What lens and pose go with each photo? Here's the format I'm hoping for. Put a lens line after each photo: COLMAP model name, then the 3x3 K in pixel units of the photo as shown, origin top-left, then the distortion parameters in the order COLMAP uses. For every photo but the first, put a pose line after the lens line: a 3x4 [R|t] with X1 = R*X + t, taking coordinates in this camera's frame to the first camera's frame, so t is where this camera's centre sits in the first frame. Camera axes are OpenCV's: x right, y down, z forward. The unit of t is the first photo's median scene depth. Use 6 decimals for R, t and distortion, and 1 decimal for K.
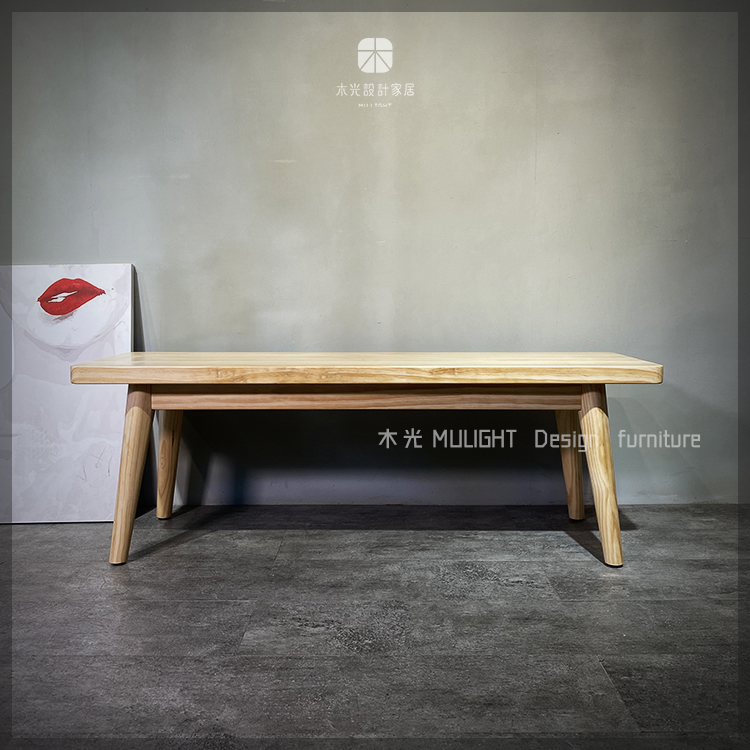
lens RADIAL K [[755.6, 0, 373.5], [0, 755.6, 366.7], [0, 0, 1]] dist [0.009003, 0.000000]
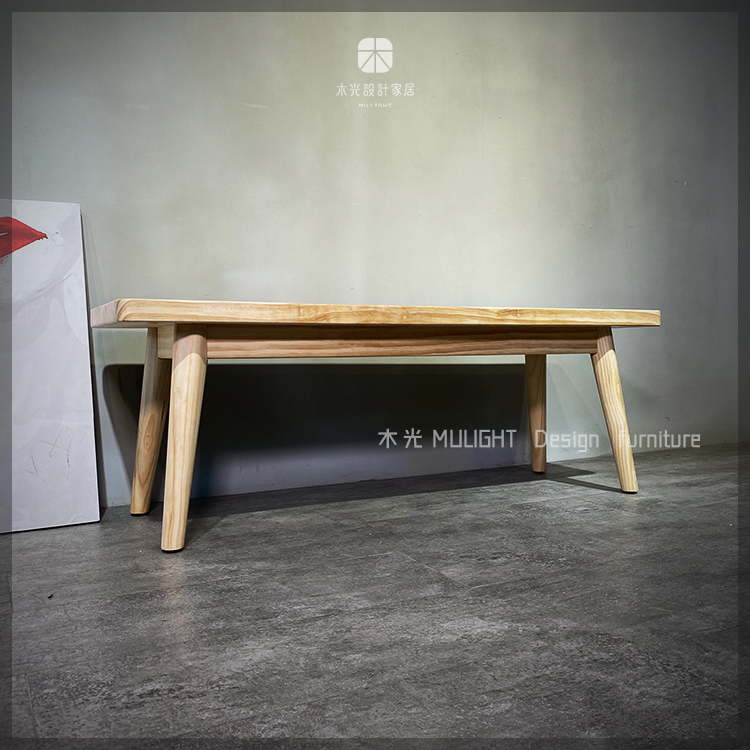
lens RADIAL K [[755.6, 0, 378.6], [0, 755.6, 380.5], [0, 0, 1]] dist [0.009003, 0.000000]
pose [[0.883002, -0.025572, 0.468671, -0.568351], [0.051365, 0.997782, -0.042333, 0.138179], [-0.466550, 0.061454, 0.882358, 0.200608]]
